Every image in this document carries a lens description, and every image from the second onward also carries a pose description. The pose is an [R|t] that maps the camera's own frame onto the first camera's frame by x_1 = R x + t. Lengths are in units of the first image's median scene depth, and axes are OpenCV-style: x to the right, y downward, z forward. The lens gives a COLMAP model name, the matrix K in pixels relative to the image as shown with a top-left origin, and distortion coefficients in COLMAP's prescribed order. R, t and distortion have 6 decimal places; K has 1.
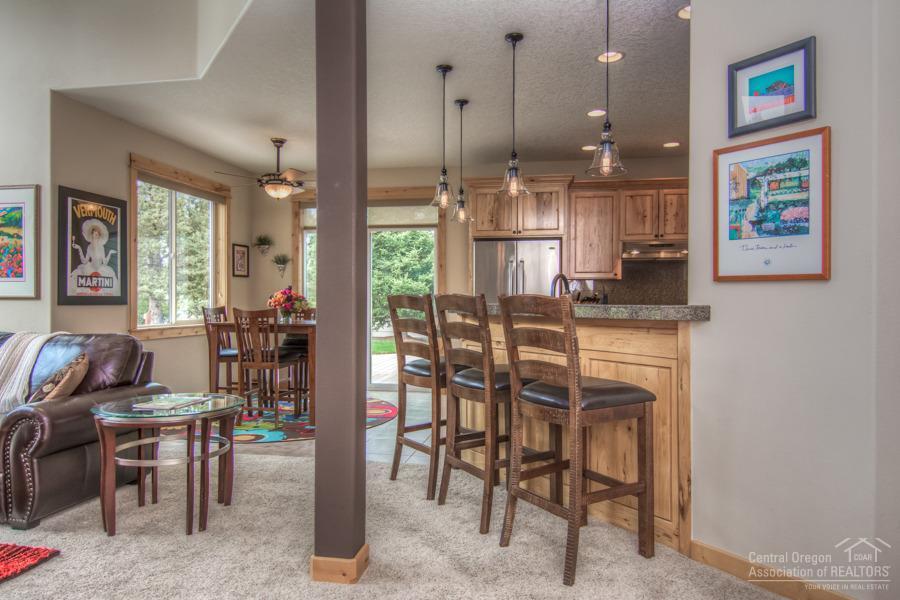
lens RADIAL K [[577.4, 0, 450.0], [0, 577.4, 300.0], [0, 0, 1]] dist [0.027414, -0.001561]
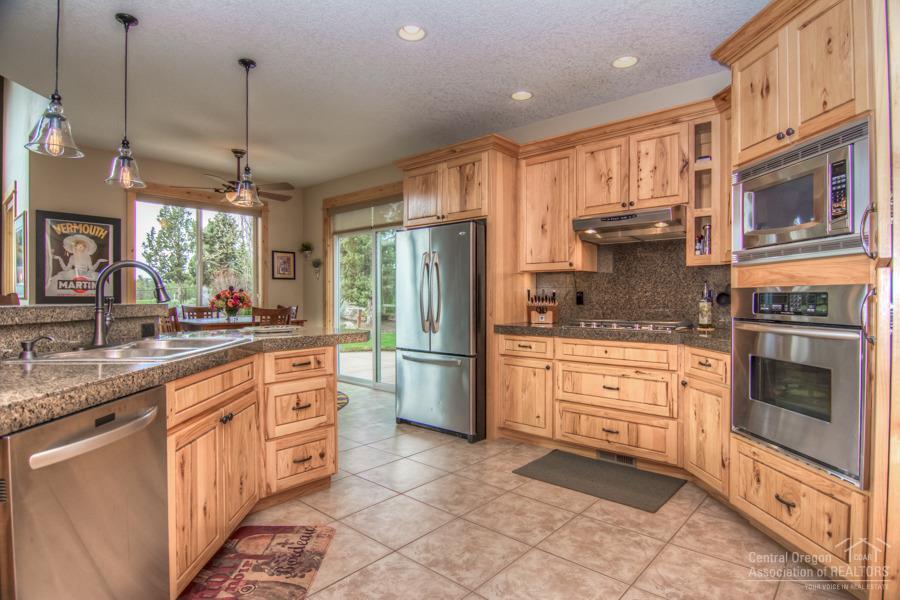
lens RADIAL K [[466.3, 0, 461.1], [0, 466.3, 300.8], [0, 0, 1]] dist [0.003631, -0.019249]
pose [[0.864564, 0.000811, -0.502523, 0.571403], [0.000406, 0.999997, 0.002312, 0.000609], [0.502523, -0.002202, 0.864561, 0.530537]]
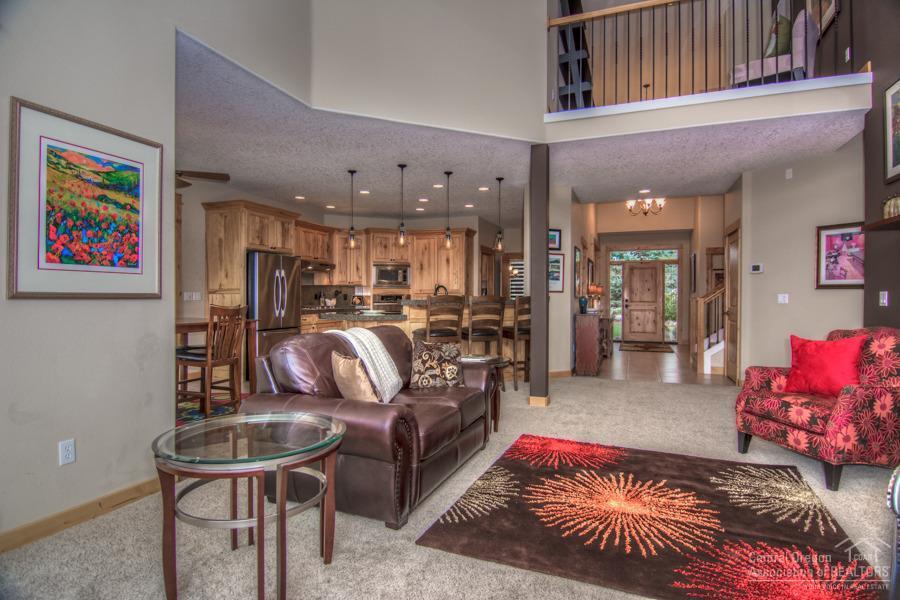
lens RADIAL K [[466.3, 0, 461.1], [0, 466.3, 300.8], [0, 0, 1]] dist [0.003631, -0.019249]
pose [[0.191074, -0.011060, 0.981513, -1.068178], [-0.005530, 0.999909, 0.012344, -0.007071], [-0.981560, -0.007786, 0.190995, 0.451271]]
